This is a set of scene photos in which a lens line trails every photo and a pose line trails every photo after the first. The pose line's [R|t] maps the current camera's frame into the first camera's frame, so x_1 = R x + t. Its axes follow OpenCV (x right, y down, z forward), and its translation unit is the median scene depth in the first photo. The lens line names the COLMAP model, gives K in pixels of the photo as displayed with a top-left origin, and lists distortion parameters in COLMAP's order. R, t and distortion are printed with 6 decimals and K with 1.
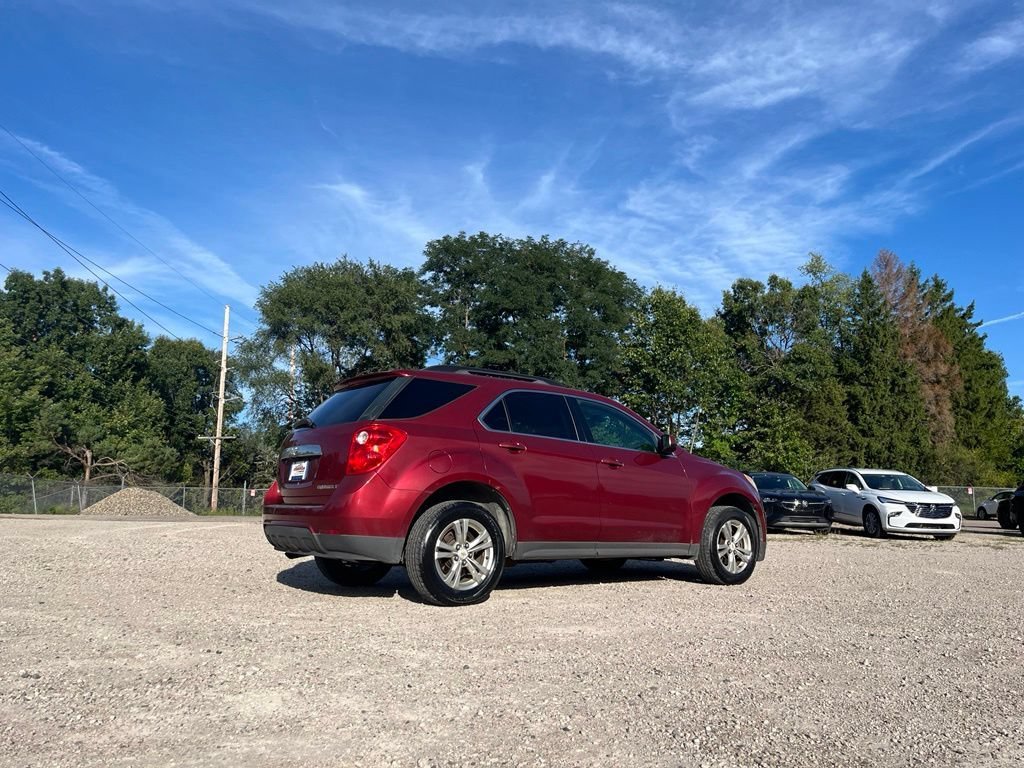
lens RADIAL K [[763.3, 0, 512.0], [0, 763.3, 384.0], [0, 0, 1]] dist [0.047340, -0.066006]
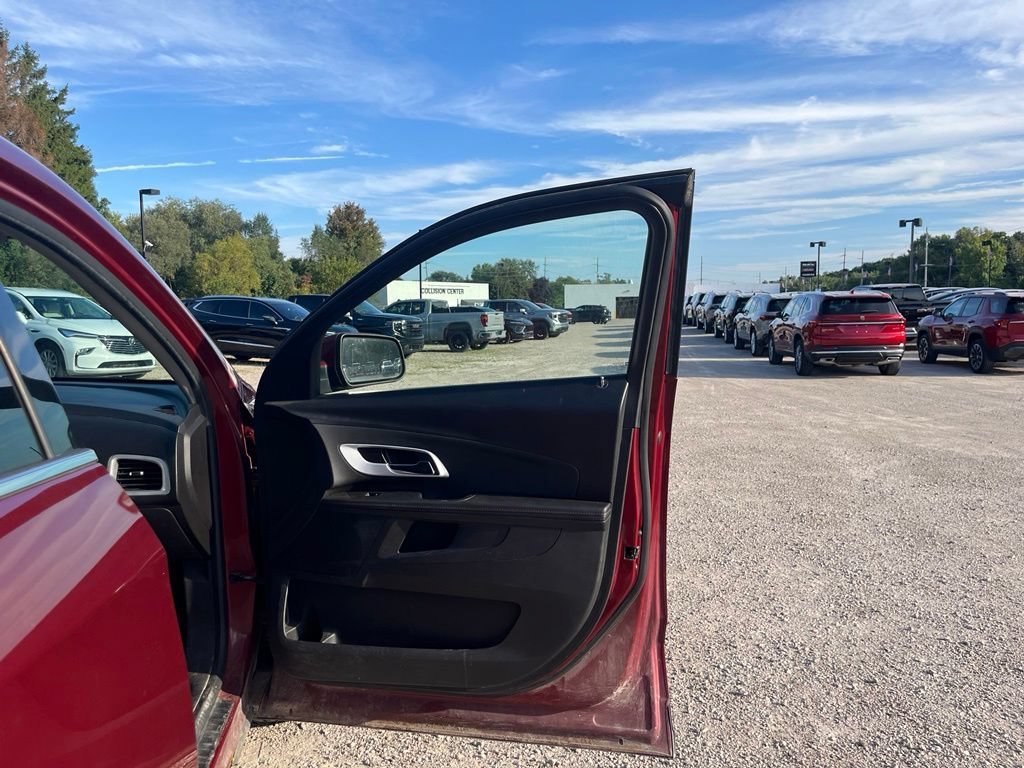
lens RADIAL K [[763.3, 0, 512.0], [0, 763.3, 384.0], [0, 0, 1]] dist [0.047340, -0.066006]
pose [[0.449979, -0.103556, 0.887015, 0.003361], [-0.130944, 0.974868, 0.180239, 0.002805], [-0.883387, -0.197253, 0.425110, 0.108872]]
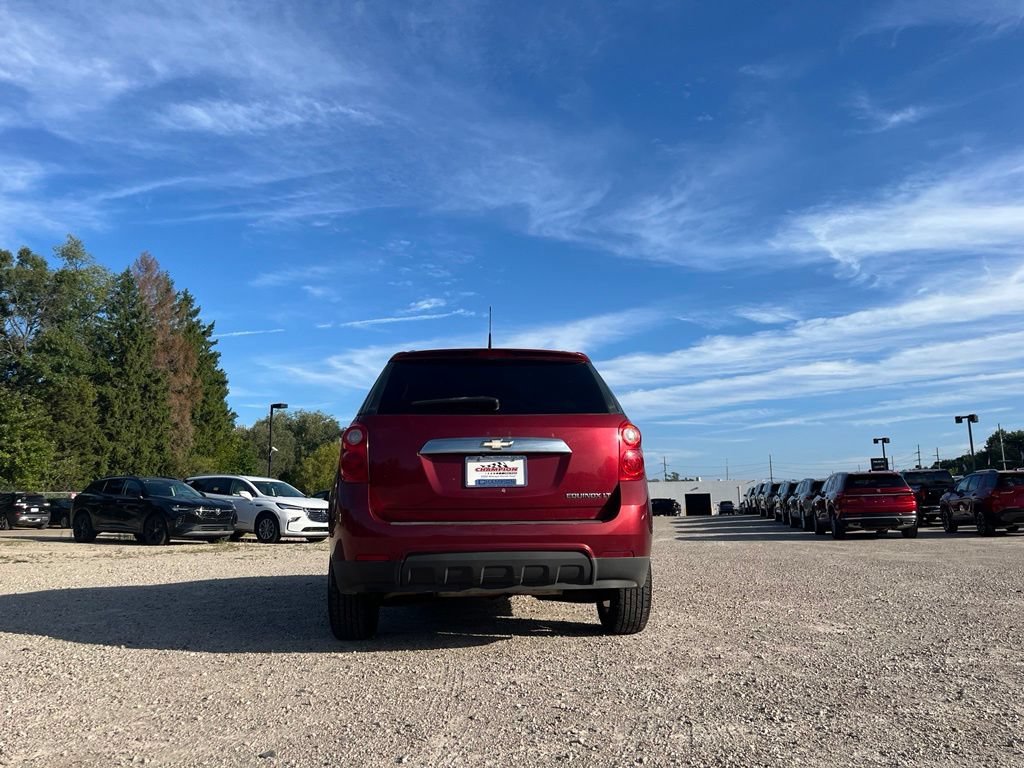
lens RADIAL K [[763.3, 0, 512.0], [0, 763.3, 384.0], [0, 0, 1]] dist [0.047340, -0.066006]
pose [[0.525840, 0.119466, 0.842152, -0.093009], [-0.113507, 0.991088, -0.069721, 0.008831], [-0.842976, -0.058928, 0.534714, 0.071809]]
